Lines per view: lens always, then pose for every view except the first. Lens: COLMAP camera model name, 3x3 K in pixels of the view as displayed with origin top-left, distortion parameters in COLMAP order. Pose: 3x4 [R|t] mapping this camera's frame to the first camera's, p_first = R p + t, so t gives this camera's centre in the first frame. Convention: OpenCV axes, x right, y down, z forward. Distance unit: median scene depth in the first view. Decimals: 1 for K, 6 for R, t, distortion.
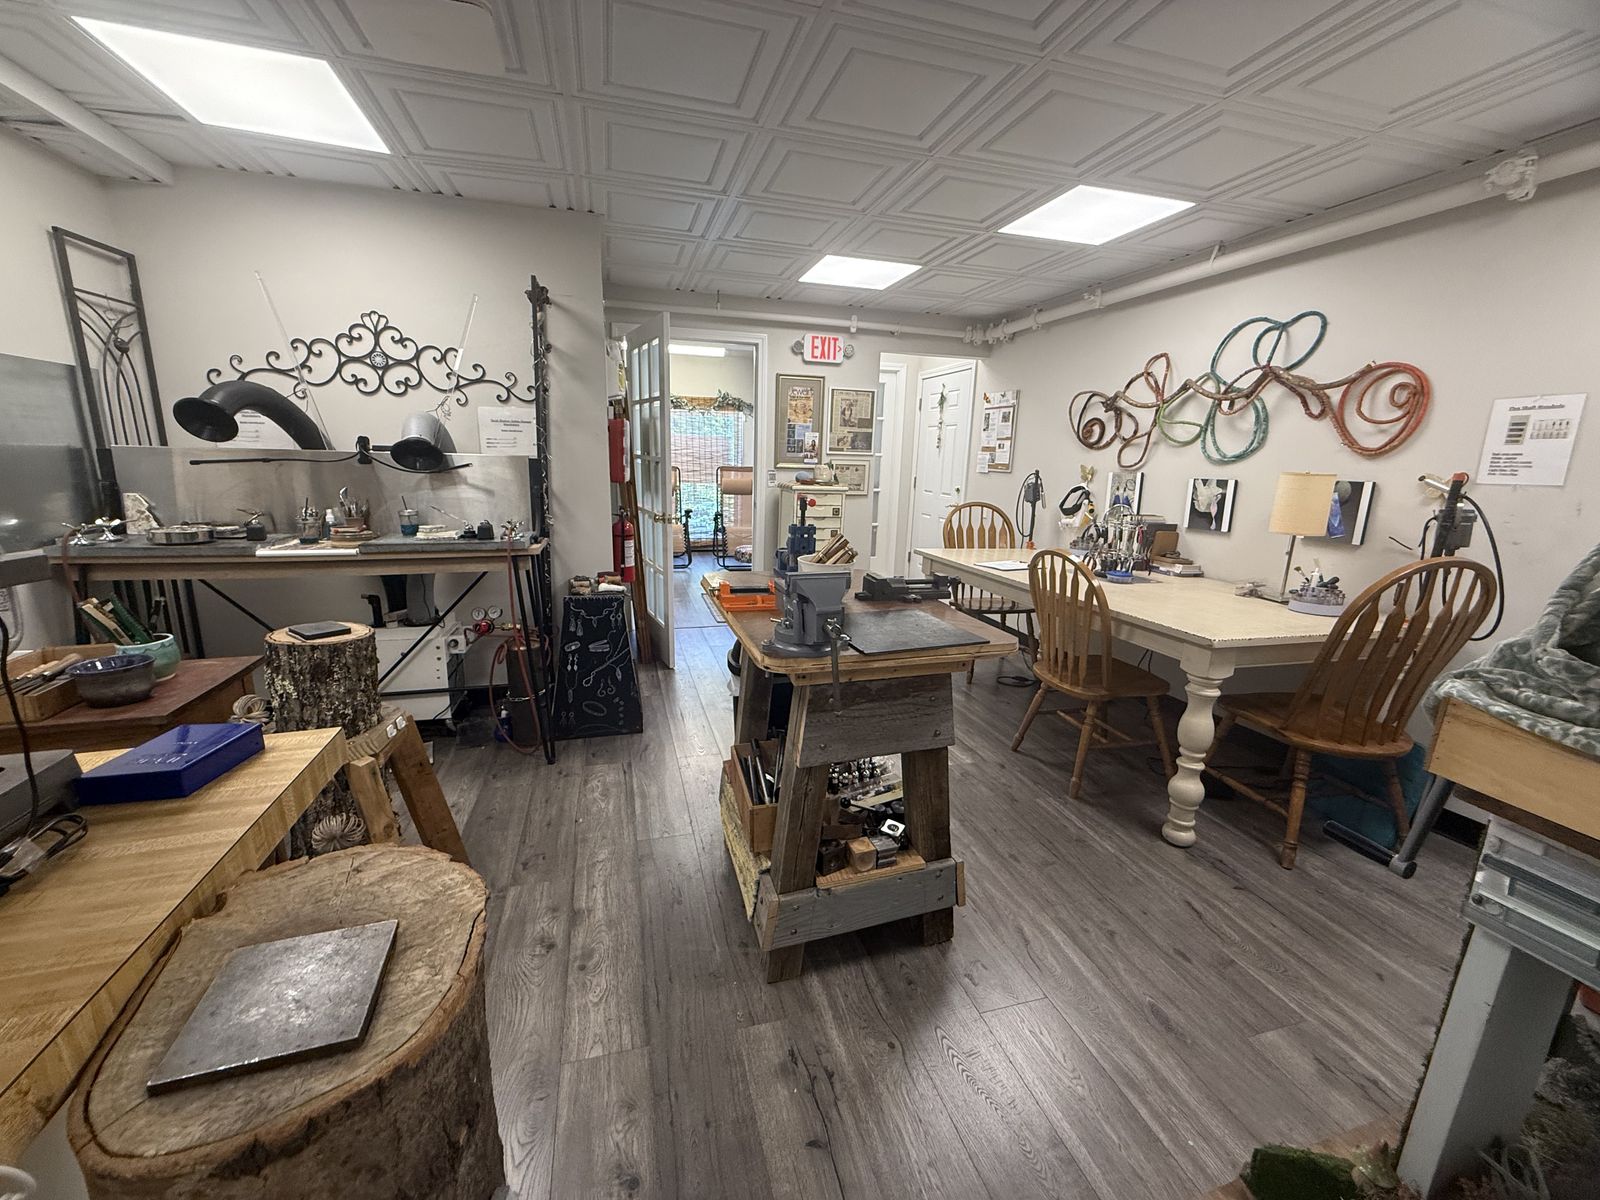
lens RADIAL K [[639.9, 0, 792.7], [0, 639.9, 589.8], [0, 0, 1]] dist [0.000881, -0.000596]
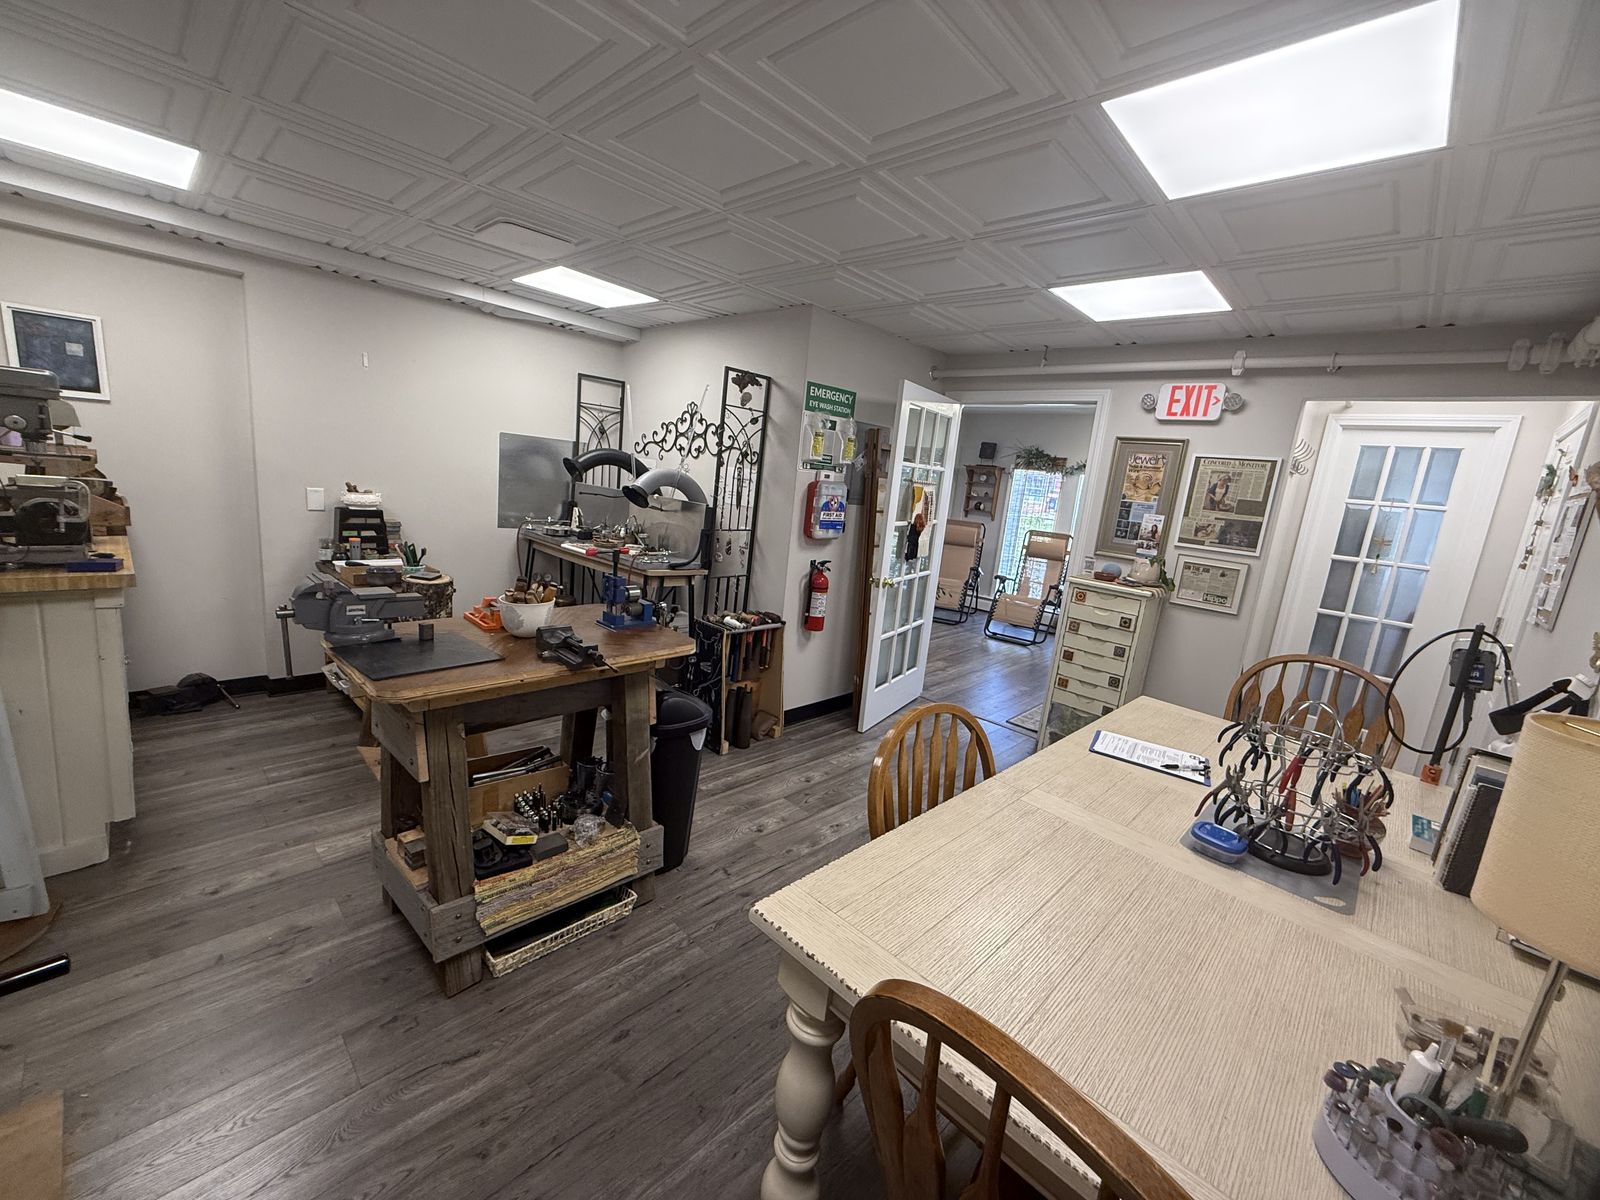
lens RADIAL K [[639.9, 0, 800.3], [0, 639.9, 592.5], [0, 0, 1]] dist [0.000881, -0.000596]
pose [[0.514173, 0.180344, -0.838512, 0.658307], [-0.264200, 0.963408, 0.045199, -0.125285], [0.815981, 0.198295, 0.543005, 0.421352]]
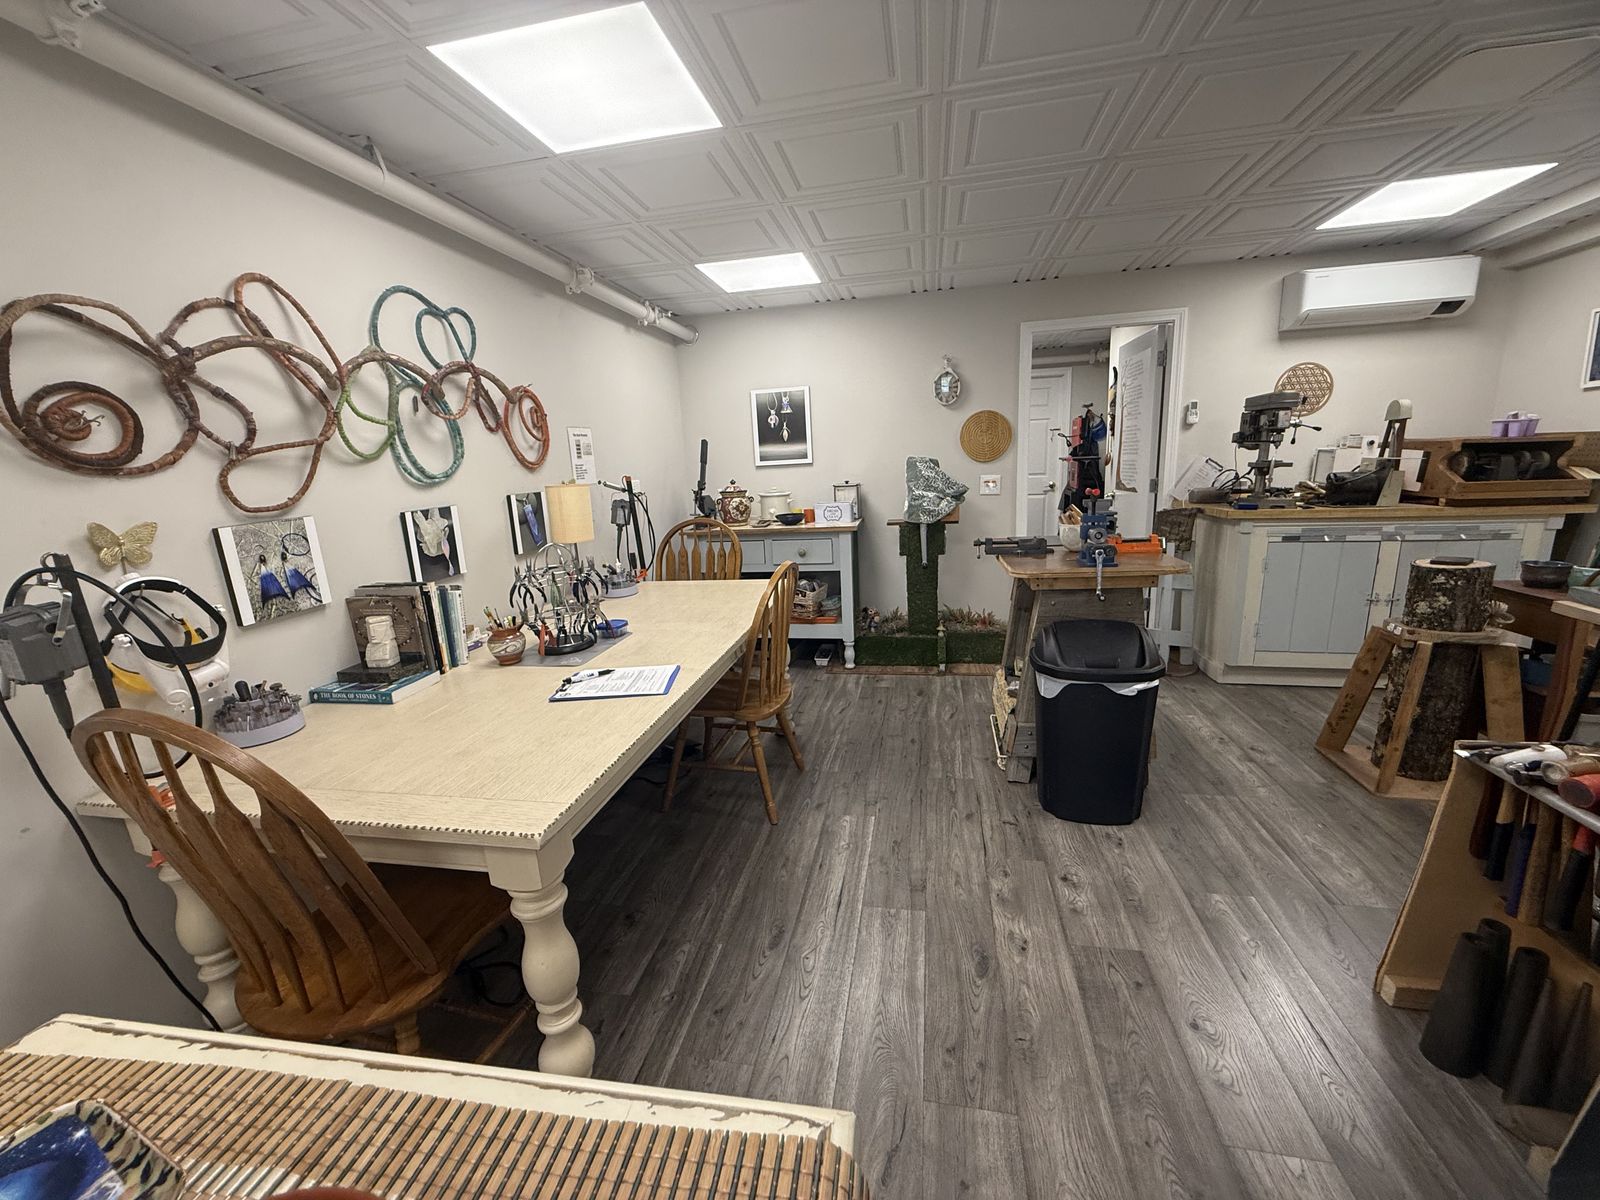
lens RADIAL K [[639.9, 0, 796.1], [0, 639.9, 592.3], [0, 0, 1]] dist [0.000881, -0.000596]
pose [[-0.888719, -0.079574, 0.451494, -0.026035], [0.117705, 0.912205, 0.392463, -0.307606], [-0.443085, 0.401933, -0.801328, 1.376208]]
